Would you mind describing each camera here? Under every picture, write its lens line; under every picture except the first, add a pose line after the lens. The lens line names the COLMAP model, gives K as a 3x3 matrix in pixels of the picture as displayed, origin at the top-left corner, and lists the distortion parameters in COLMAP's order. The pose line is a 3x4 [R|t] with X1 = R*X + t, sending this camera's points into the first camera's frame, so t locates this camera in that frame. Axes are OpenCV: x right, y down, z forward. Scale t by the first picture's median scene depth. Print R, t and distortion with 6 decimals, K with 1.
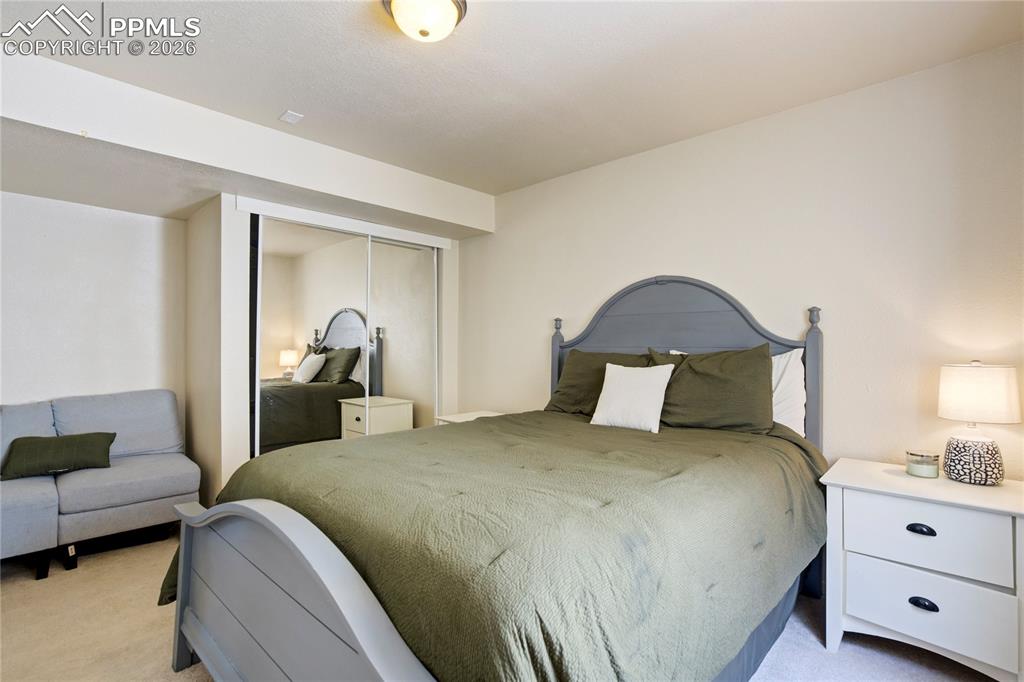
lens RADIAL K [[498.1, 0, 512.0], [0, 498.1, 341.0], [0, 0, 1]] dist [0.000005, -0.000003]
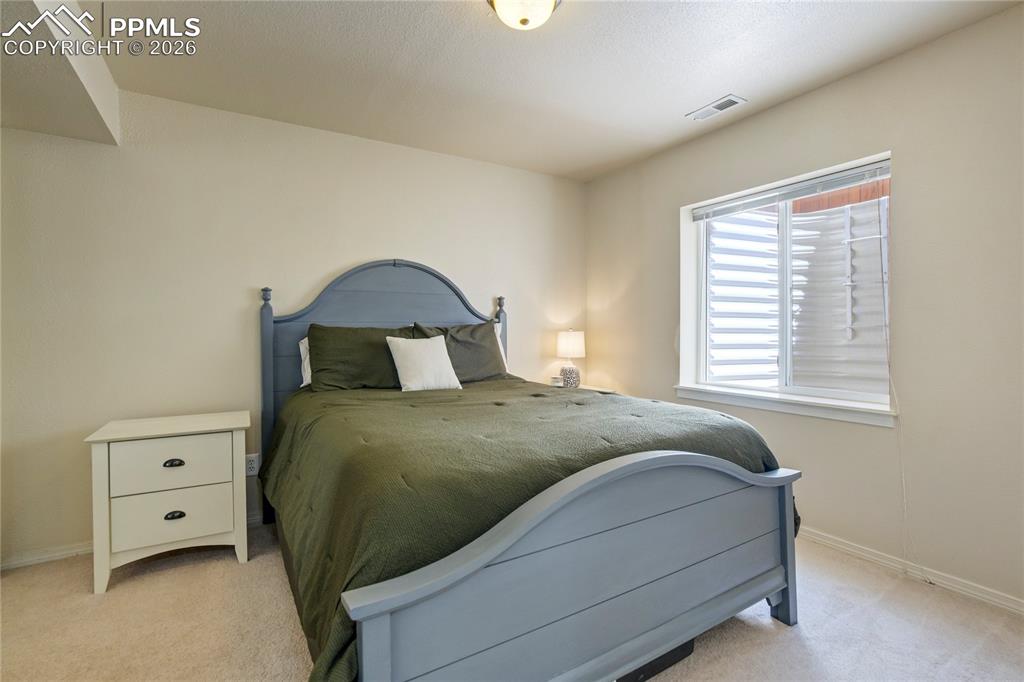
lens RADIAL K [[496.6, 0, 512.0], [0, 496.6, 341.0], [0, 0, 1]] dist [-0.000047, -0.000011]
pose [[0.283938, -0.033930, 0.958242, -0.766293], [-0.010088, 0.999213, 0.038369, 0.010561], [-0.958790, -0.020561, 0.283372, 0.450409]]
